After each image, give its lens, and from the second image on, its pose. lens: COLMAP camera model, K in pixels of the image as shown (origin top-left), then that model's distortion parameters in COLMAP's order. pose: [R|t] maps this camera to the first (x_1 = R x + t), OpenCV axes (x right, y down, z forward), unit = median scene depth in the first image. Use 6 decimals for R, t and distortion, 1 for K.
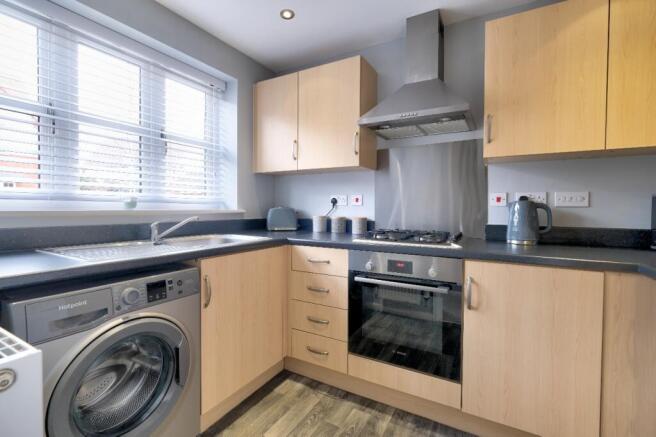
lens RADIAL K [[290.1, 0, 325.0], [0, 290.1, 214.0], [0, 0, 1]] dist [-0.000529, 0.000121]
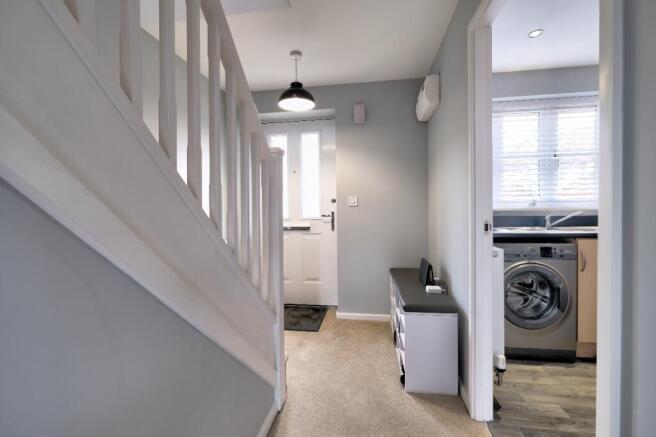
lens RADIAL K [[290.1, 0, 325.0], [0, 290.1, 212.6], [0, 0, 1]] dist [-0.000529, 0.000121]
pose [[0.349569, 0.003252, -0.936905, 0.456169], [-0.003913, 0.999990, 0.002011, 0.013776], [0.936903, 0.002963, 0.349578, -0.668735]]
